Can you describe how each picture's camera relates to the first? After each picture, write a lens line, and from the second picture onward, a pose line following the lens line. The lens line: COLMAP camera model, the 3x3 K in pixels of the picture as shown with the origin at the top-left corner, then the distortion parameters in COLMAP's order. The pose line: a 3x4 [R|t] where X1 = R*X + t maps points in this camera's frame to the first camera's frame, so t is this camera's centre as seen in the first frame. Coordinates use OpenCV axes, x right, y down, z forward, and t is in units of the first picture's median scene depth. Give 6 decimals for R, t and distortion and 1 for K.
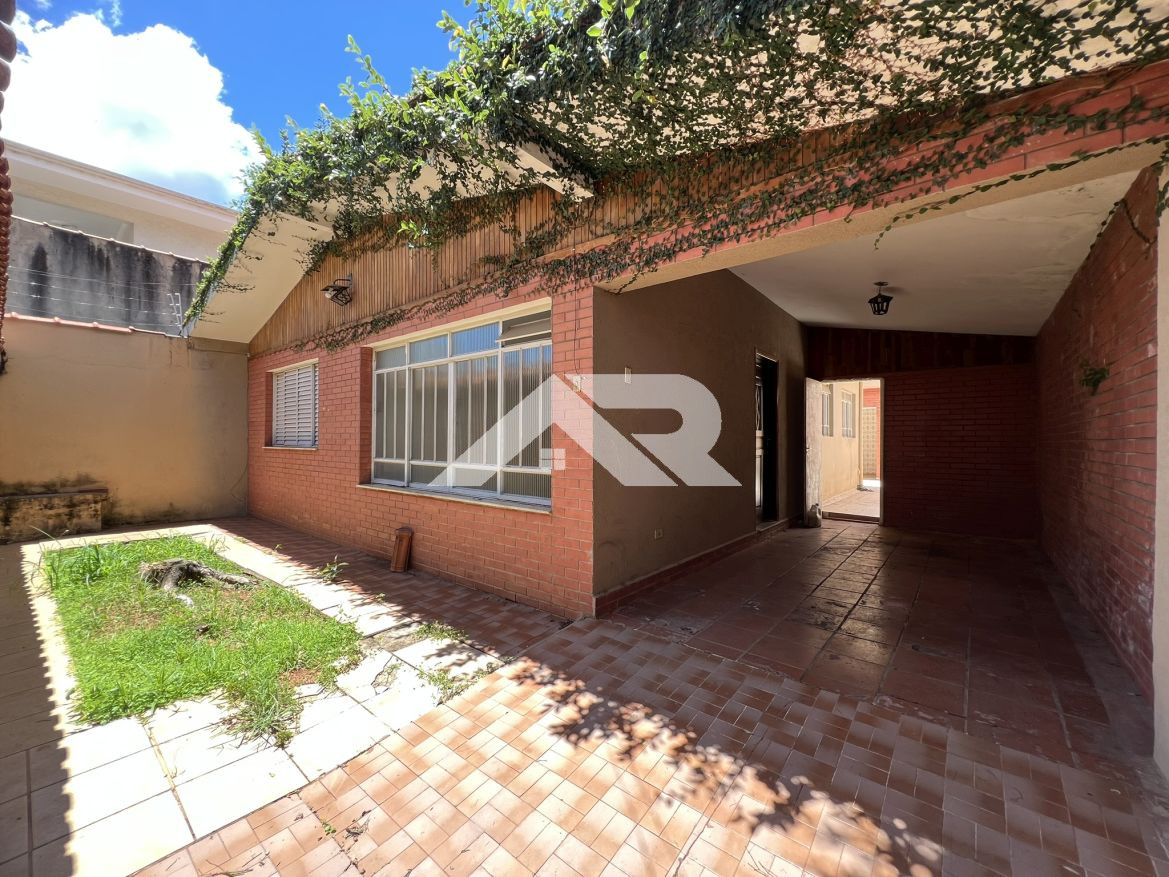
lens RADIAL K [[468.4, 0, 587.5], [0, 468.4, 439.2], [0, 0, 1]] dist [-0.000694, 0.000010]
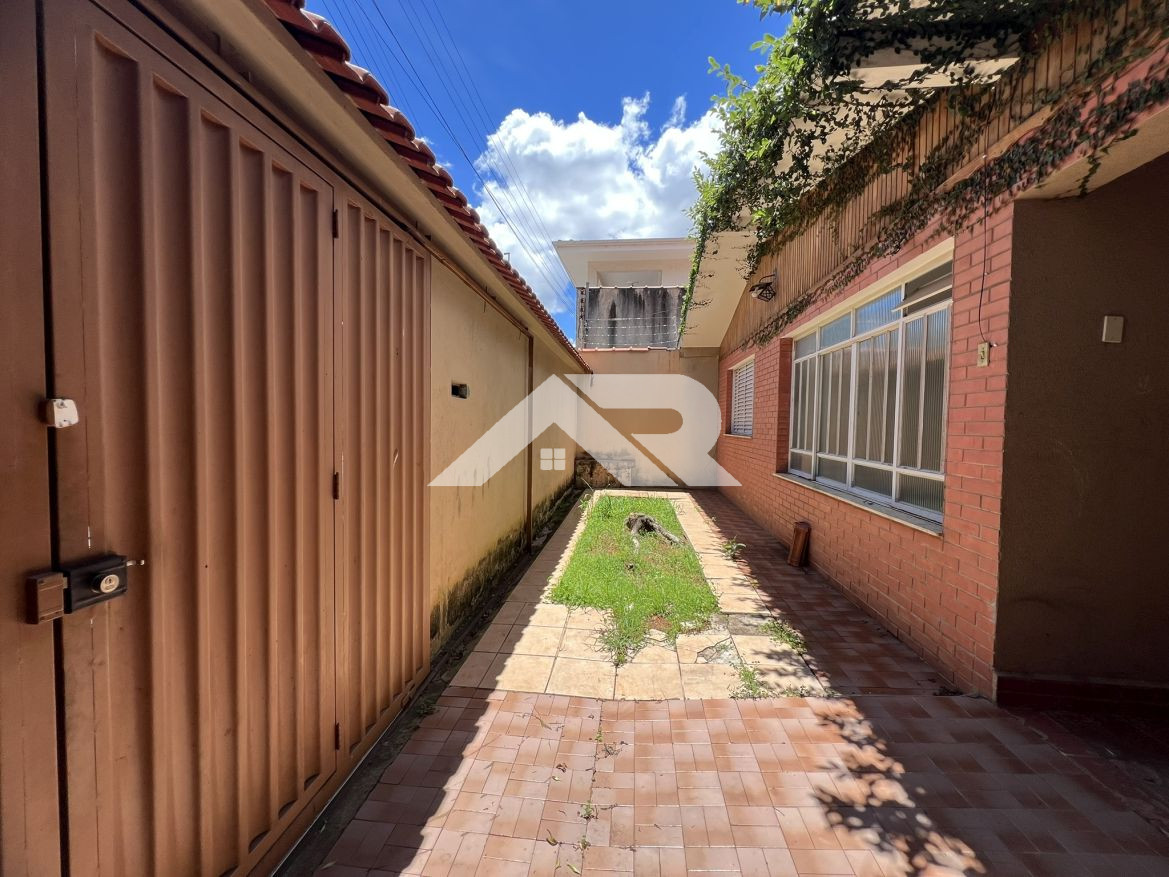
lens RADIAL K [[468.4, 0, 583.2], [0, 468.4, 438.2], [0, 0, 1]] dist [-0.000694, 0.000010]
pose [[0.541719, 0.034563, -0.839849, 0.242060], [-0.015630, 0.999396, 0.031047, -0.008952], [0.840415, -0.003692, 0.541931, 0.143320]]
